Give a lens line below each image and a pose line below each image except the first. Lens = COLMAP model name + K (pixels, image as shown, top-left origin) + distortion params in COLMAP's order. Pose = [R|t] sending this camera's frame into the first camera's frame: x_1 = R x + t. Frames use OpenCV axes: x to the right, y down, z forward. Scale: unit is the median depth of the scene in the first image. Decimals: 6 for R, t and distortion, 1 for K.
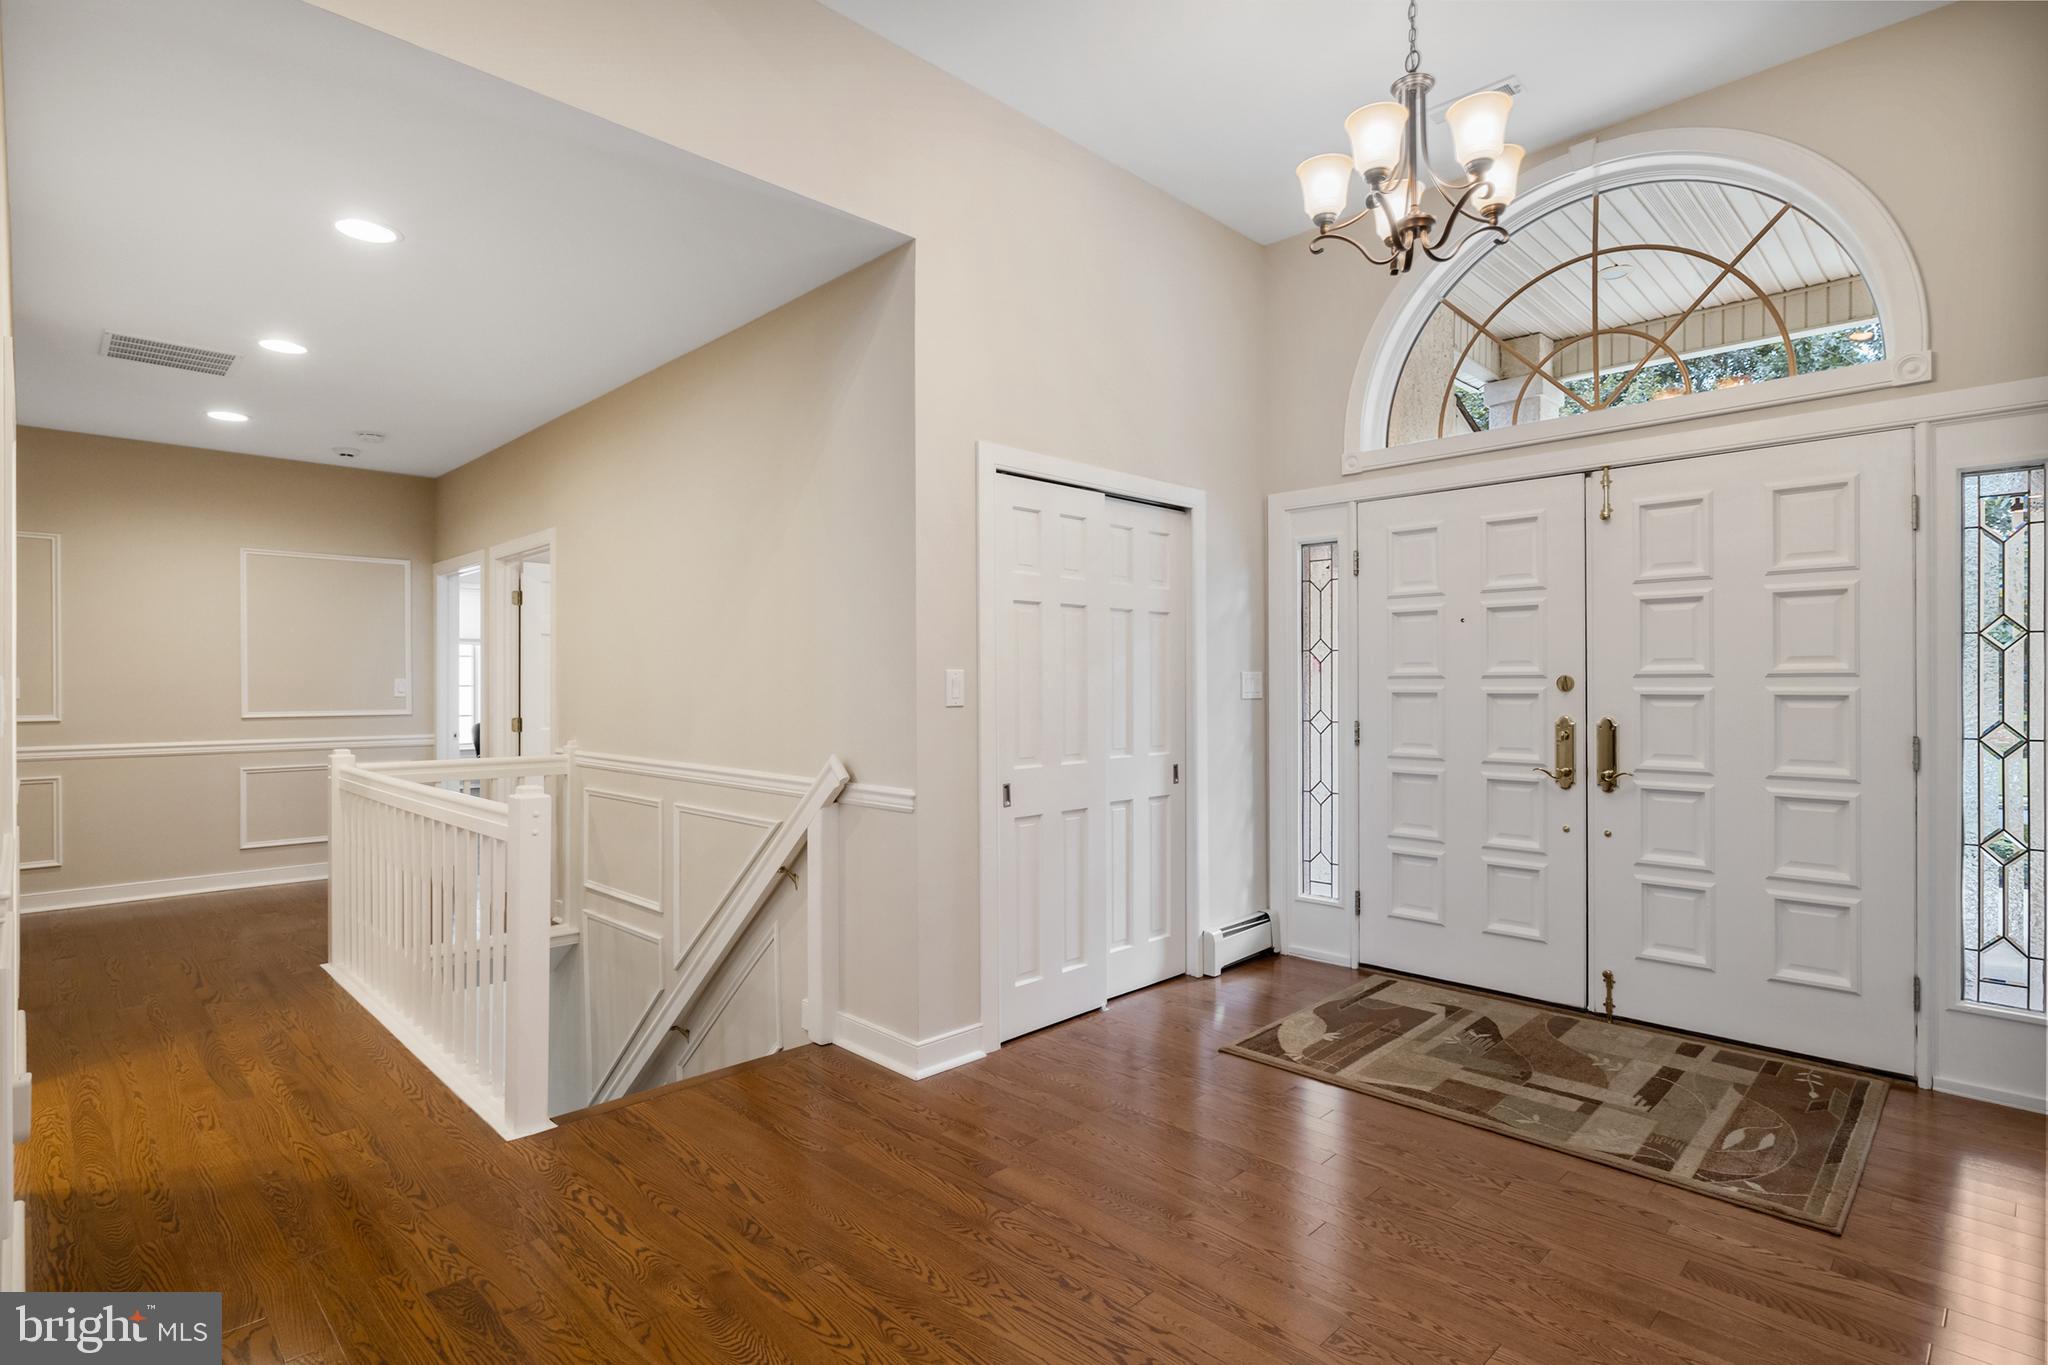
lens RADIAL K [[1008.8, 0, 1028.0], [0, 1008.8, 685.5], [0, 0, 1]] dist [-0.003942, 0.000186]
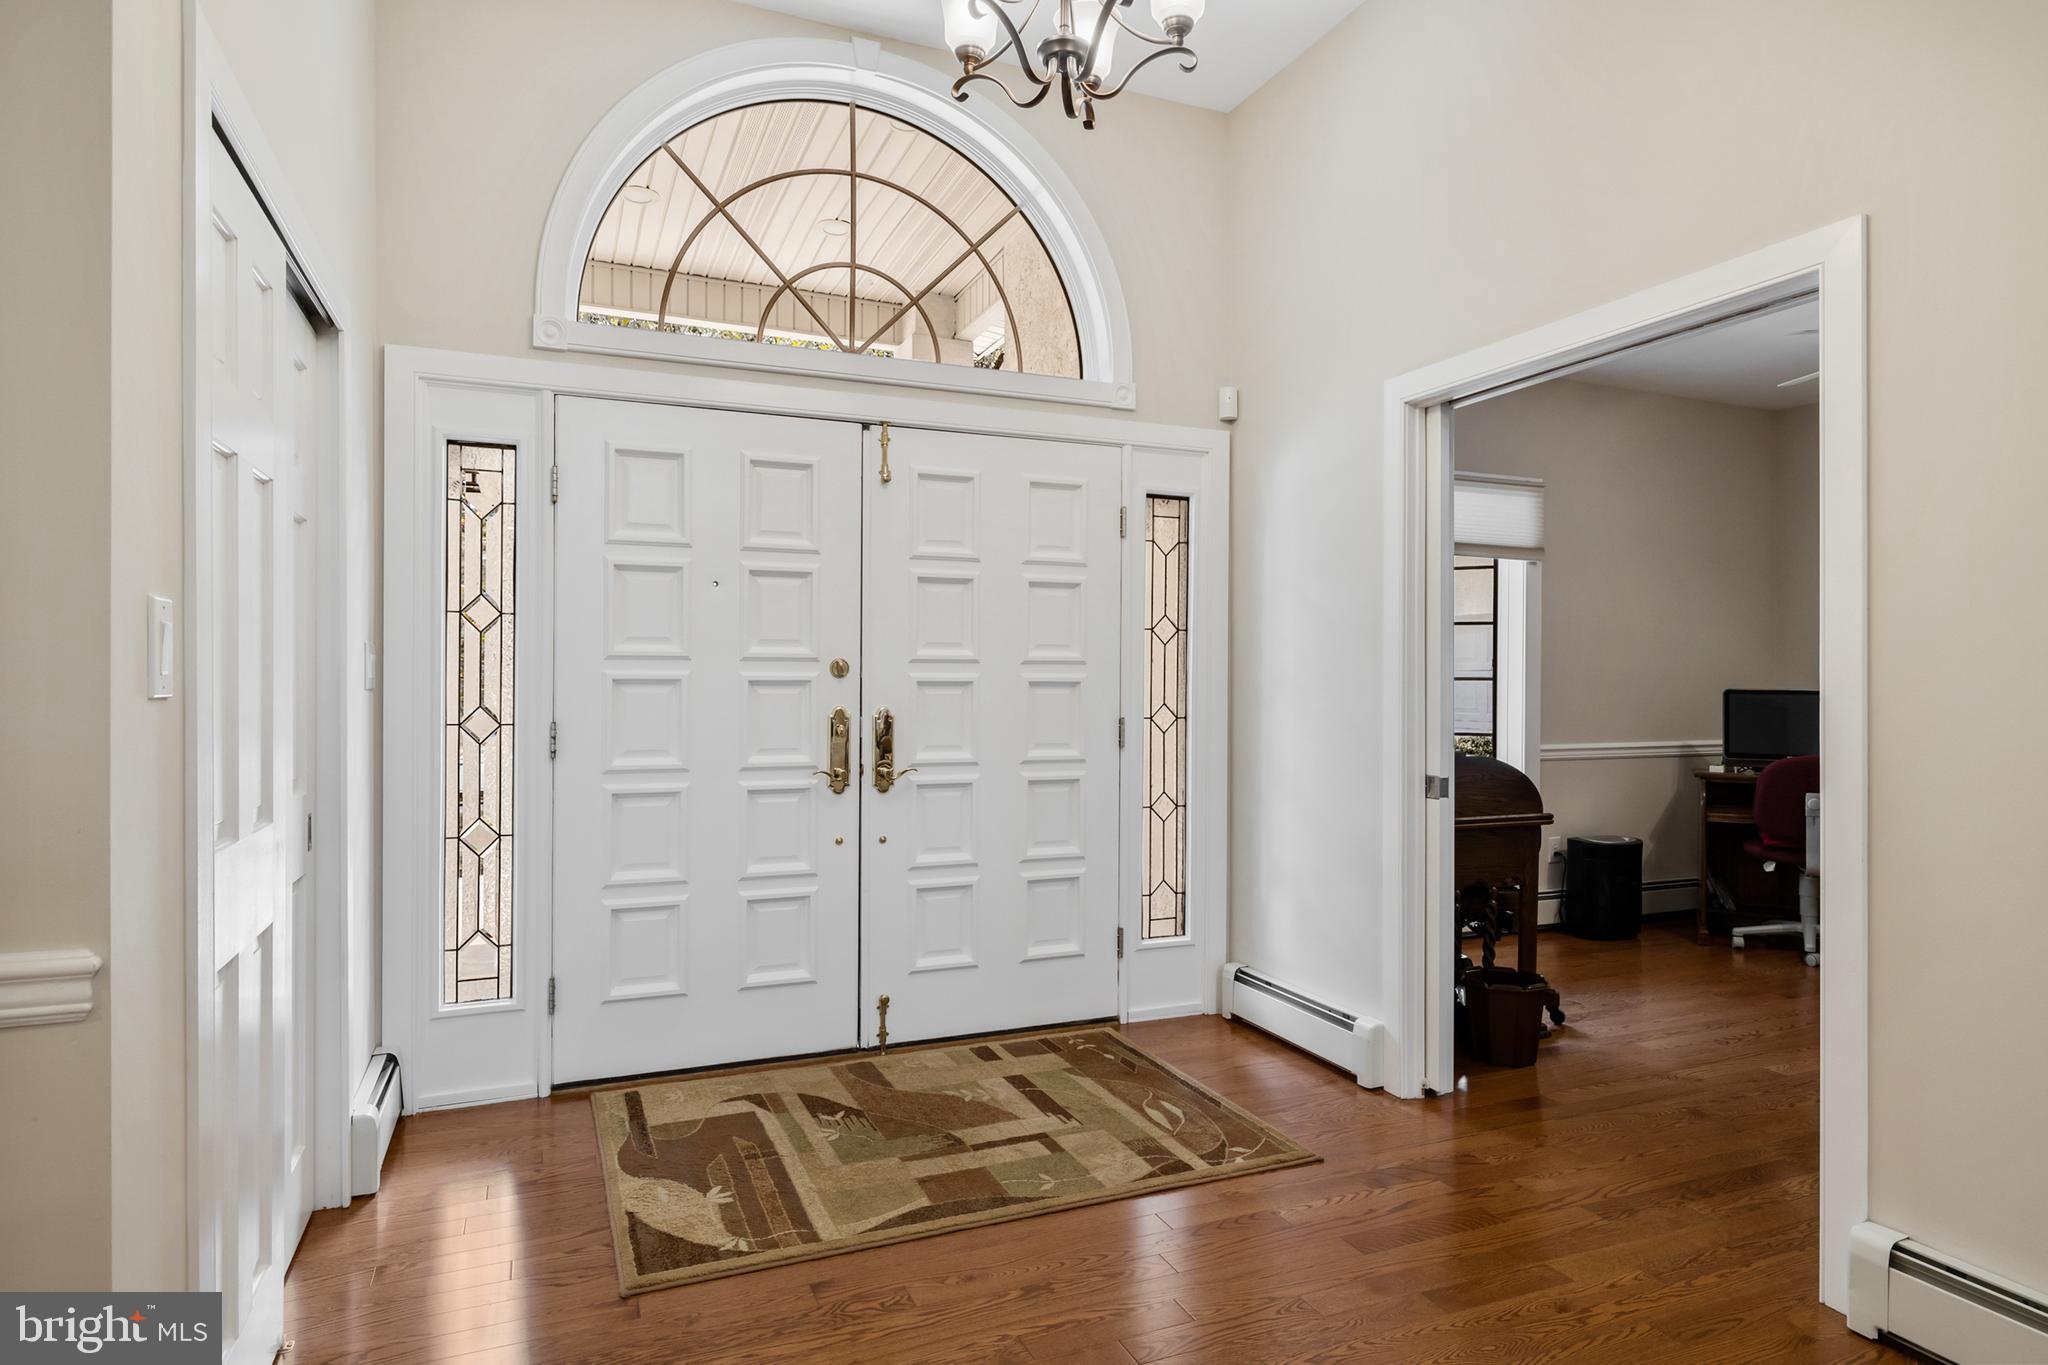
lens RADIAL K [[1154.9, 0, 1029.6], [0, 1154.9, 680.2], [0, 0, 1]] dist [0.000809, -0.002704]
pose [[0.374498, 0.005993, 0.927208, -0.326088], [-0.003212, 0.999981, -0.005166, 0.013496], [-0.927222, -0.001043, 0.374511, 0.525617]]
